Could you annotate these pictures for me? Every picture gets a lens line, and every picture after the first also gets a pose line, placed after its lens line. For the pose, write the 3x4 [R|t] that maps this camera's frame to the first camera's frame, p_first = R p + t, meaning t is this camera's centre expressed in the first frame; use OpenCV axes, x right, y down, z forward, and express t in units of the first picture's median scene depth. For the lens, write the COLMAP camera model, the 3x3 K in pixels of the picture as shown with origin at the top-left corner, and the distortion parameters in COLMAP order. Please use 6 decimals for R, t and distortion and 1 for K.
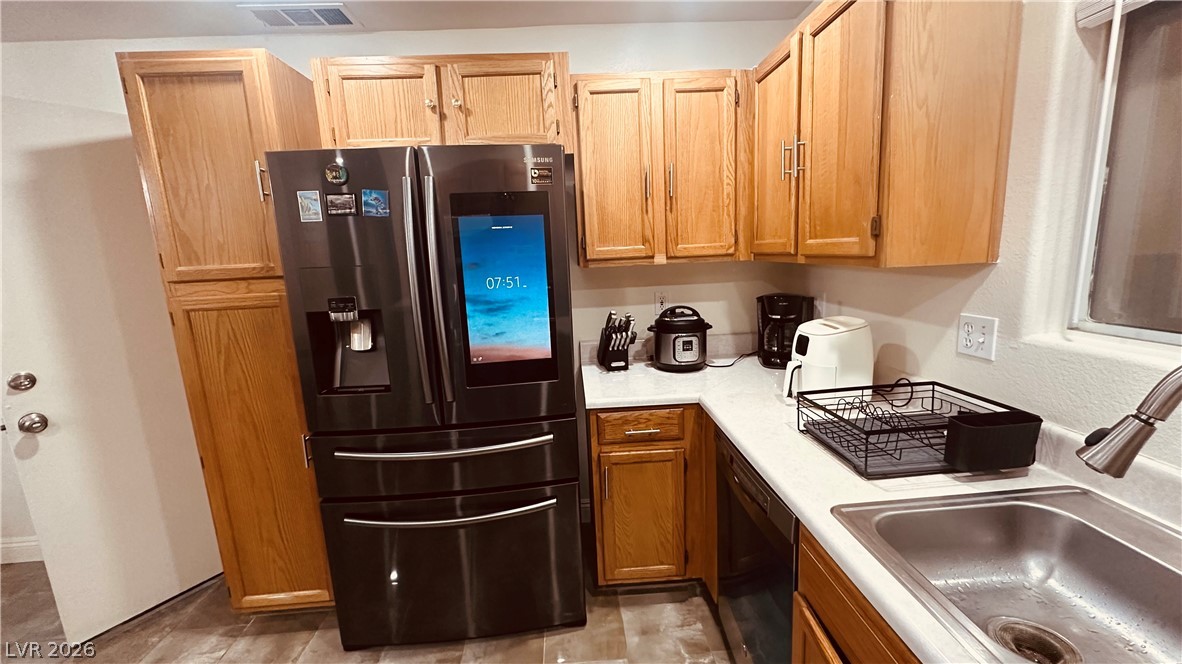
lens RADIAL K [[465.6, 0, 591.7], [0, 465.6, 331.6], [0, 0, 1]] dist [0.000871, 0.000004]
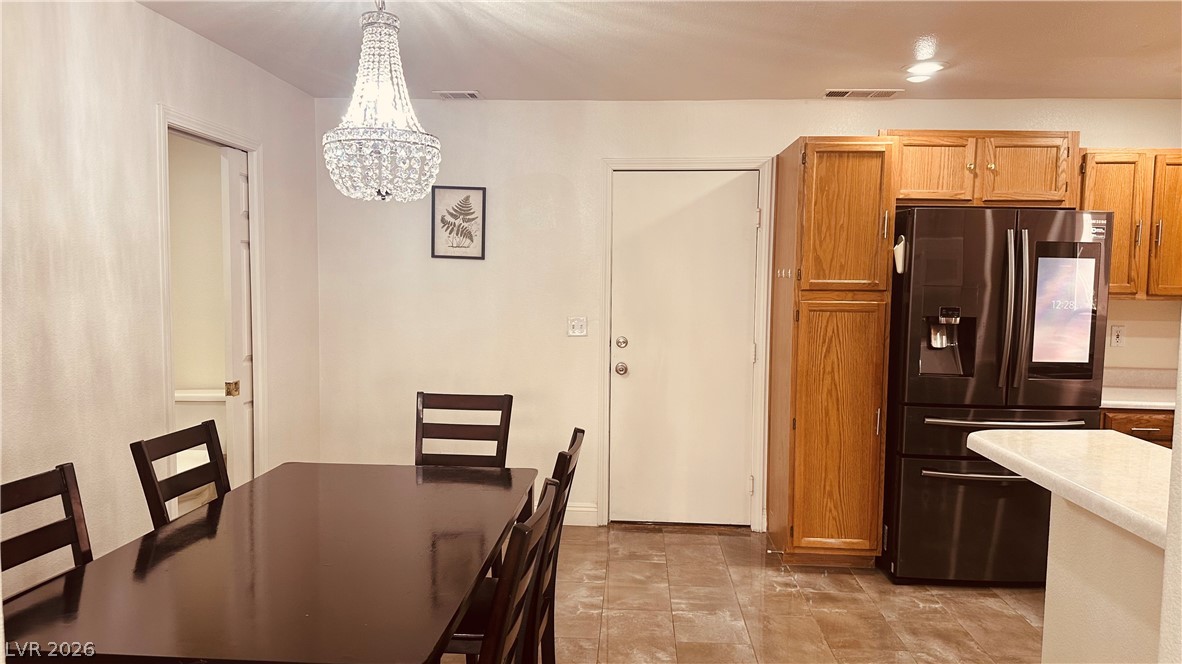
lens RADIAL K [[843.8, 0, 591.0], [0, 843.8, 330.2], [0, 0, 1]] dist [0.027659, -0.007942]
pose [[0.993953, 0.068999, -0.085419, -1.175319], [-0.077232, 0.992267, -0.097169, 0.280500], [0.078053, 0.103178, 0.991596, -1.403651]]
